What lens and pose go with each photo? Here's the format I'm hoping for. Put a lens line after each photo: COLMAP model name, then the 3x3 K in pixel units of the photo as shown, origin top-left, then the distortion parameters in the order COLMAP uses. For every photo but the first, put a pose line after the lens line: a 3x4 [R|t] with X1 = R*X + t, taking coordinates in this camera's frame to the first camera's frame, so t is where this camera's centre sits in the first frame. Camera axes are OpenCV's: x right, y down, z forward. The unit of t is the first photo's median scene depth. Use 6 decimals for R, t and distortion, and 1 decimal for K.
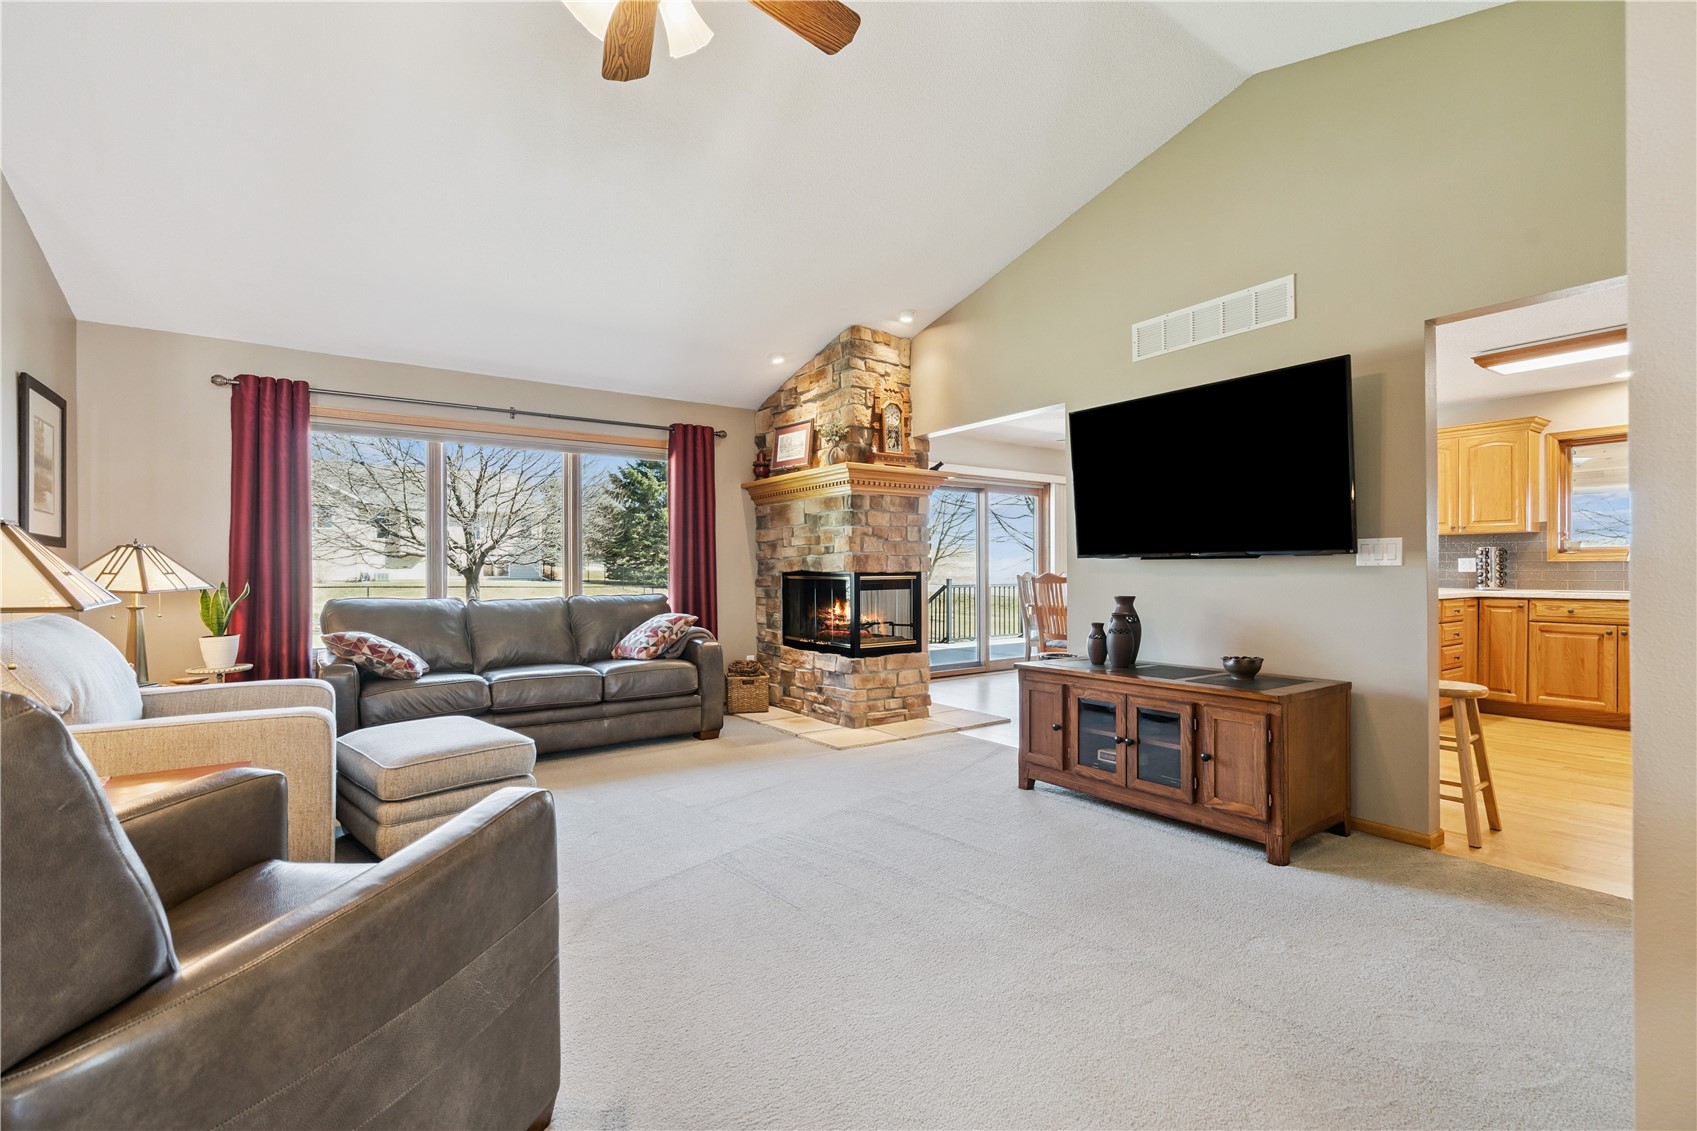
lens RADIAL K [[772.1, 0, 841.9], [0, 772.1, 565.3], [0, 0, 1]] dist [-0.001830, 0.000567]
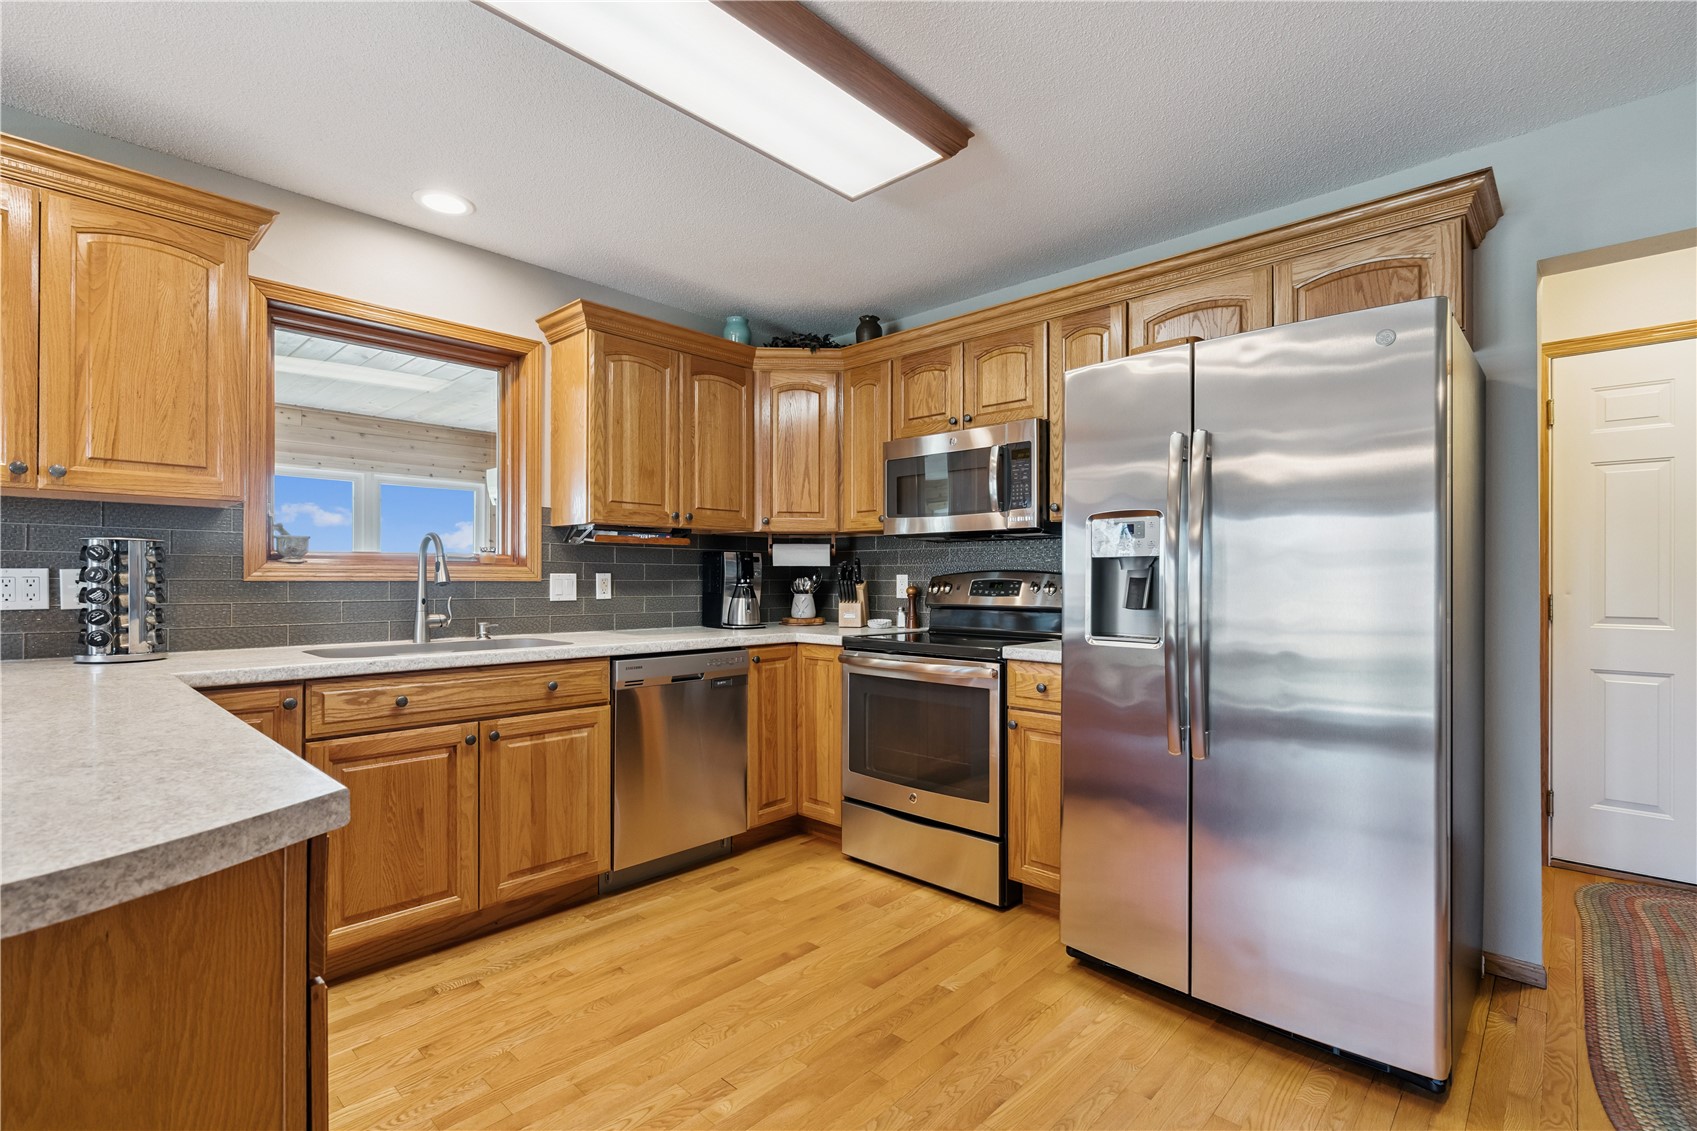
lens RADIAL K [[772.1, 0, 845.2], [0, 772.1, 573.6], [0, 0, 1]] dist [-0.001830, 0.000567]
pose [[-0.218858, 0.008383, 0.975721, 0.507746], [-0.008978, 0.999903, -0.010604, -0.008419], [-0.975715, -0.011080, -0.218762, 0.902048]]
